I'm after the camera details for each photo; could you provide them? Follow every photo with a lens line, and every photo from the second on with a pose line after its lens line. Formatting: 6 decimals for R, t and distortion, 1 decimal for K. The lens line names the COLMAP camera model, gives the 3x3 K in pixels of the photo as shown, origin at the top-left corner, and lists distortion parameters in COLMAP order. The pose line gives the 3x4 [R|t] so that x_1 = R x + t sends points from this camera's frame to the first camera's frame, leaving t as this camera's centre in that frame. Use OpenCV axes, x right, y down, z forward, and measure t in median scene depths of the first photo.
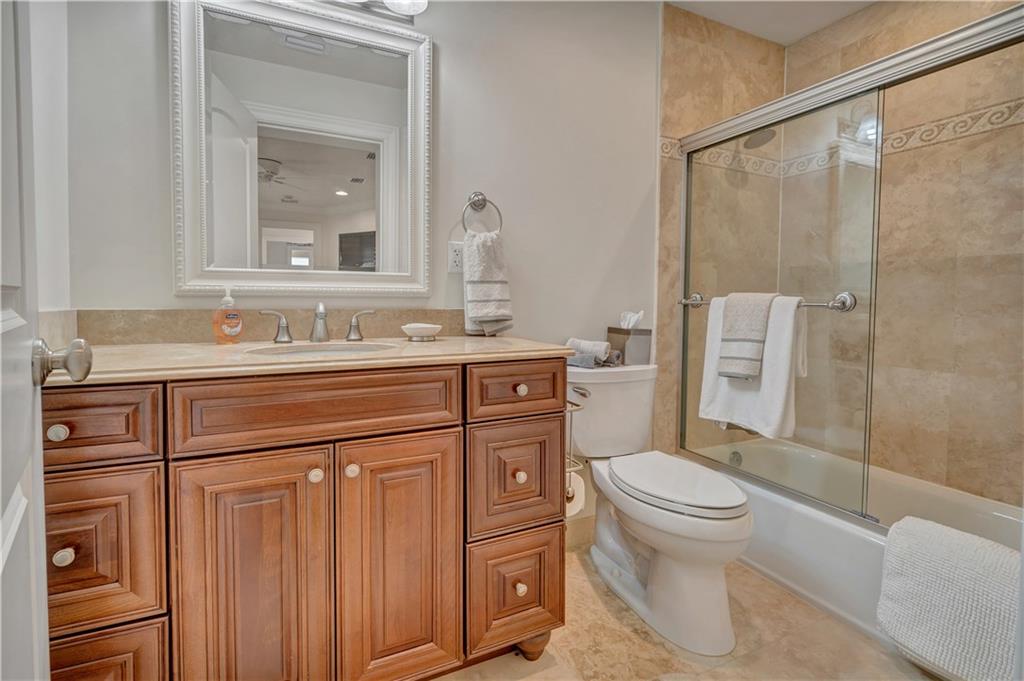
lens RADIAL K [[467.2, 0, 508.9], [0, 467.2, 305.6], [0, 0, 1]] dist [-0.001340, -0.000334]
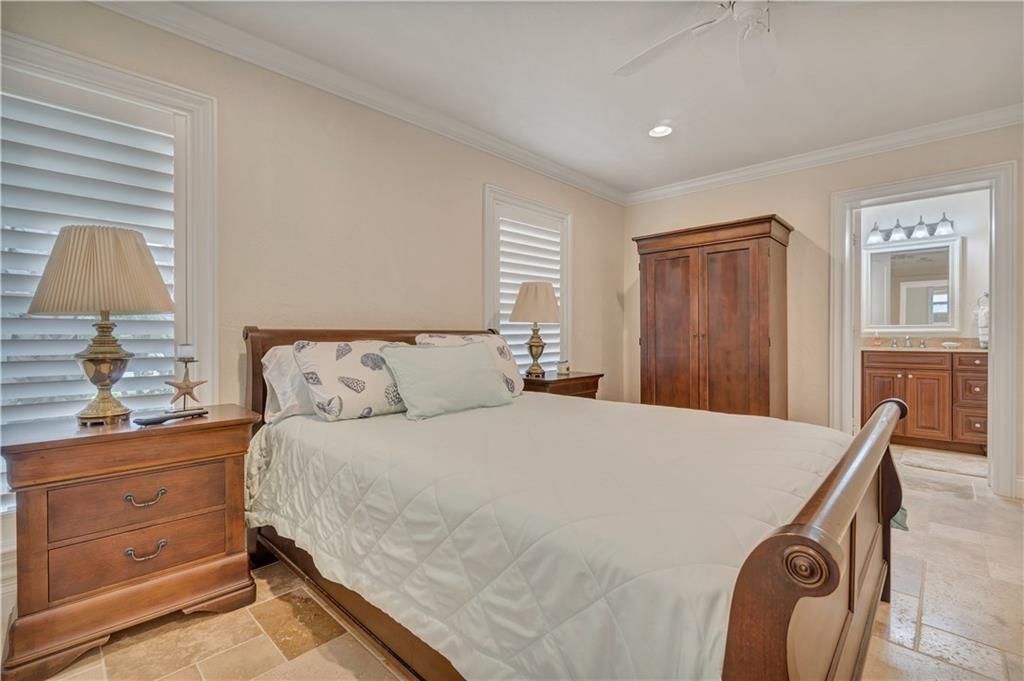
lens RADIAL K [[460.6, 0, 511.6], [0, 460.6, 335.0], [0, 0, 1]] dist [0.000993, 0.000509]
pose [[0.357628, -0.003437, -0.933858, 1.805942], [-0.007265, 0.999953, -0.006462, 0.036469], [0.933836, 0.009095, 0.357586, -3.060209]]
